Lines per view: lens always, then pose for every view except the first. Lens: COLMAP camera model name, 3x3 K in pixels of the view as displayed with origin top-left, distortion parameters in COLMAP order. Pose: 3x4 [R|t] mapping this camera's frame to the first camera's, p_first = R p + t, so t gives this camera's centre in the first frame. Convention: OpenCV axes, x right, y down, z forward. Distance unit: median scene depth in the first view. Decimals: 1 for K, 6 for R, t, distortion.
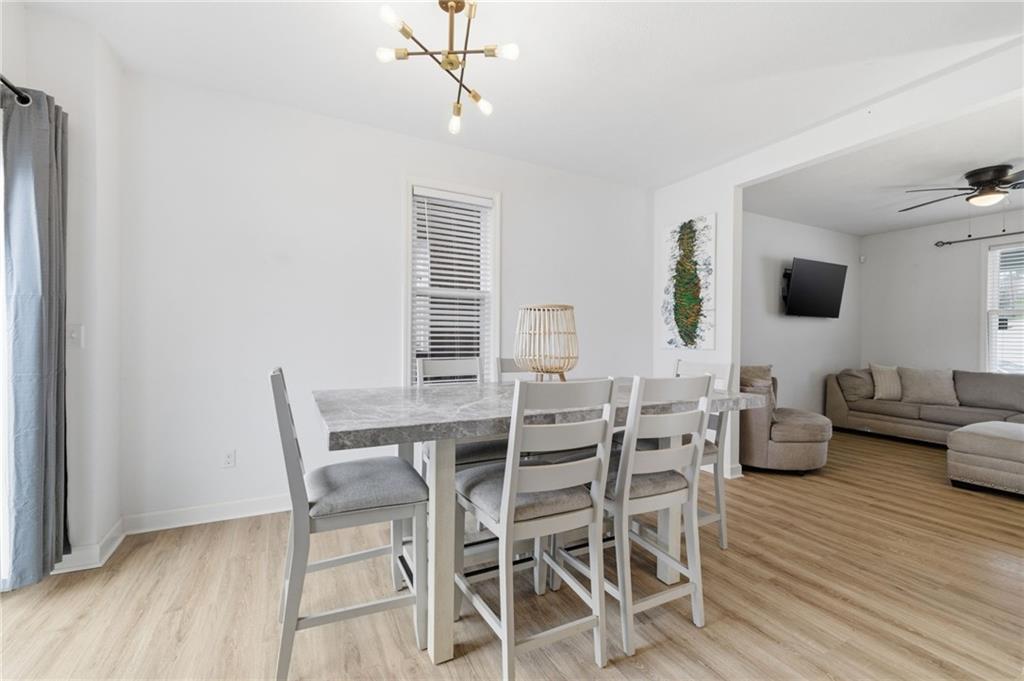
lens RADIAL K [[439.7, 0, 512.0], [0, 439.7, 340.5], [0, 0, 1]] dist [0.001277, 0.000356]
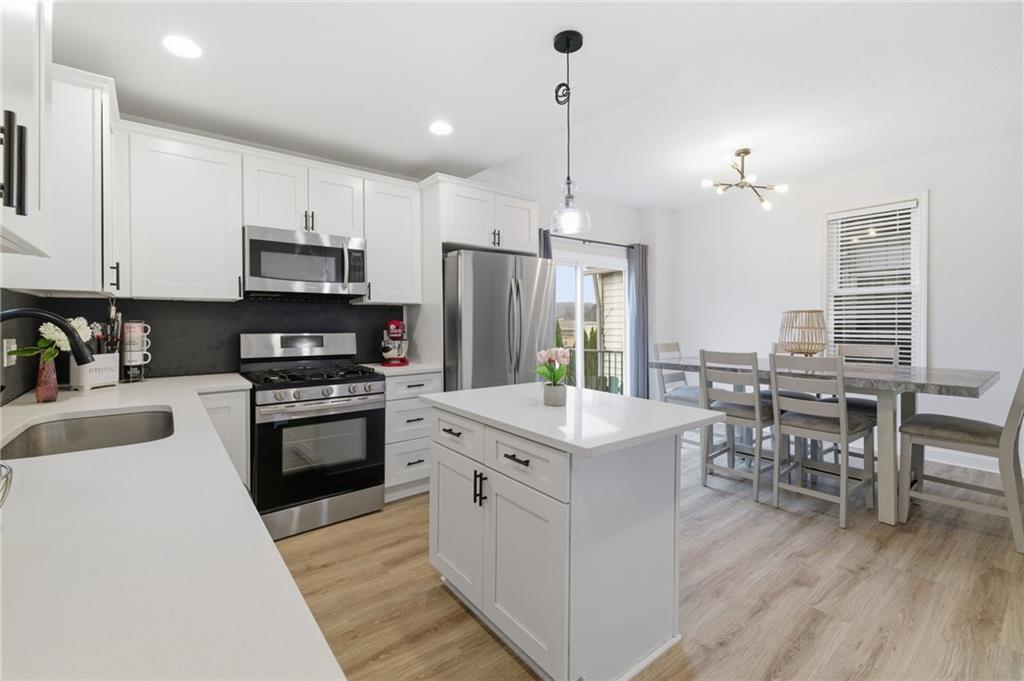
lens RADIAL K [[439.7, 0, 492.1], [0, 439.7, 325.5], [0, 0, 1]] dist [-0.001618, -0.000379]
pose [[0.150100, 0.000188, -0.988671, 0.799479], [0.007161, 0.999974, 0.001278, -0.019362], [0.988645, -0.007271, 0.150095, -0.178648]]
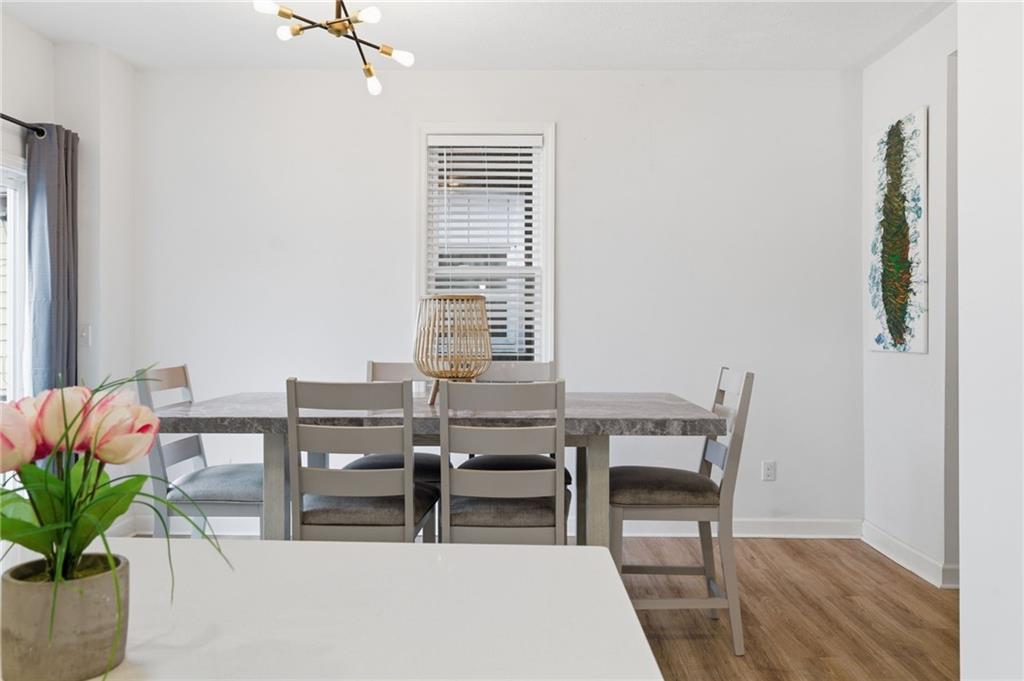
lens RADIAL K [[831.3, 0, 514.4], [0, 831.3, 328.0], [0, 0, 1]] dist [-0.006693, -0.006126]
pose [[0.881698, -0.007765, -0.471750, 0.495332], [0.003419, 0.999943, -0.010070, -0.002377], [0.471802, 0.007266, 0.881675, -0.162504]]
